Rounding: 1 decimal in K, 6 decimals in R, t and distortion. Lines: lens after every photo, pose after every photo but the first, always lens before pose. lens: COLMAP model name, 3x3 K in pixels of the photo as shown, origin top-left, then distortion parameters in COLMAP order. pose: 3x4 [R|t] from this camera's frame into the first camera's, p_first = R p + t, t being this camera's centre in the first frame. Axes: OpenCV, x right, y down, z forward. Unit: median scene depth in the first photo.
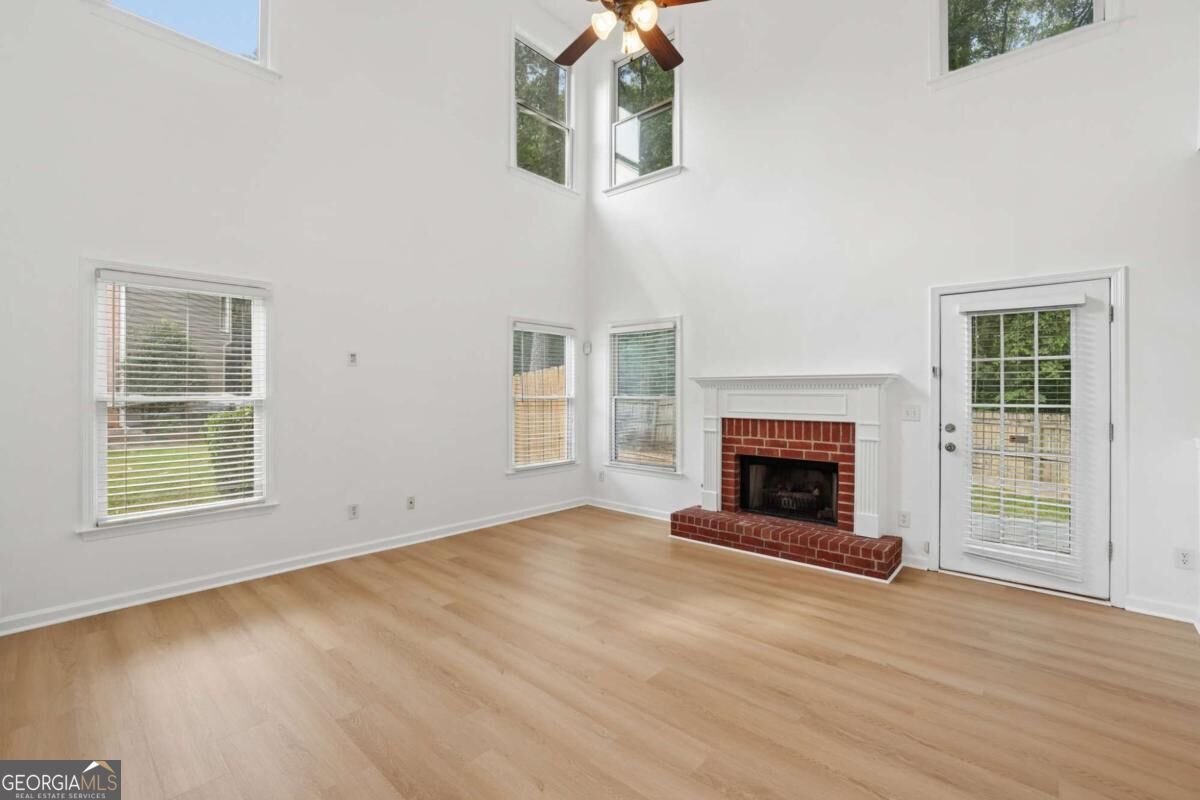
lens RADIAL K [[516.4, 0, 603.0], [0, 516.4, 393.4], [0, 0, 1]] dist [-0.047421, 0.015038]
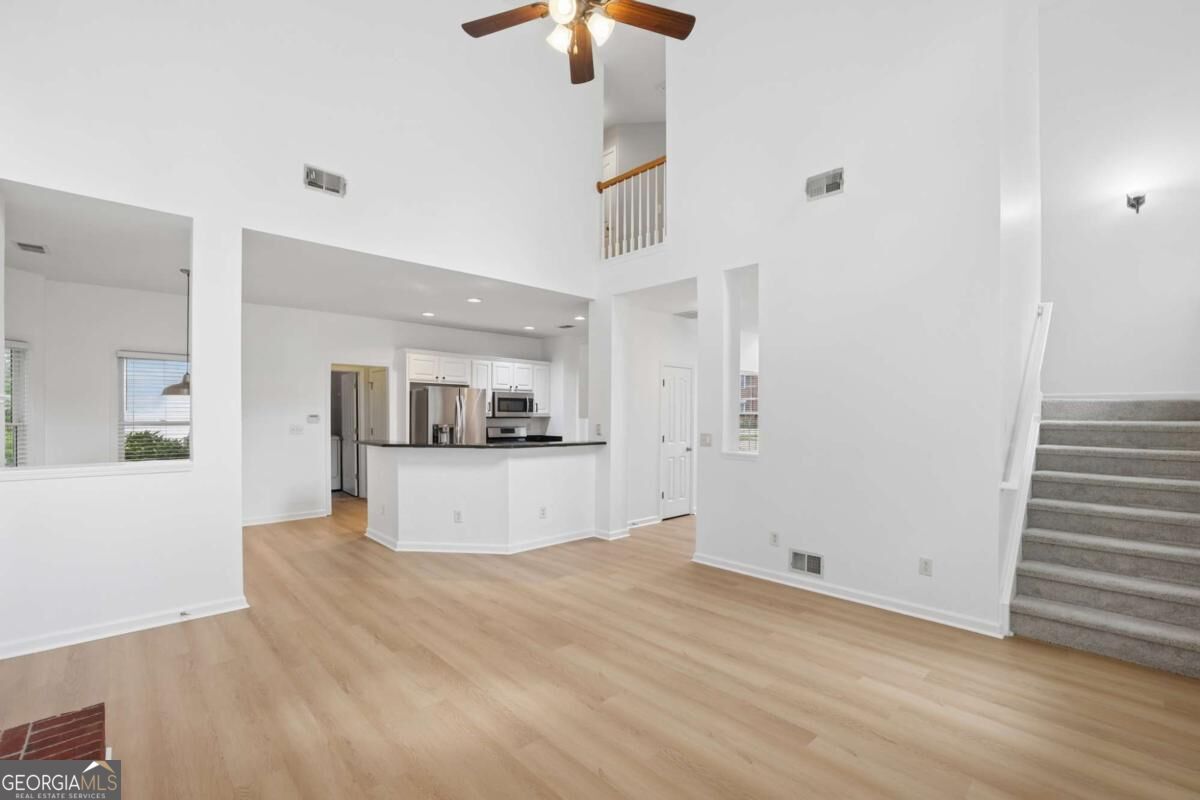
lens RADIAL K [[516.4, 0, 603.0], [0, 516.4, 393.4], [0, 0, 1]] dist [-0.047421, 0.015038]
pose [[-0.997228, -0.001304, 0.074395, -0.087647], [-0.002839, 0.999785, -0.020541, -0.061749], [-0.074352, -0.020695, -0.997017, 2.146589]]
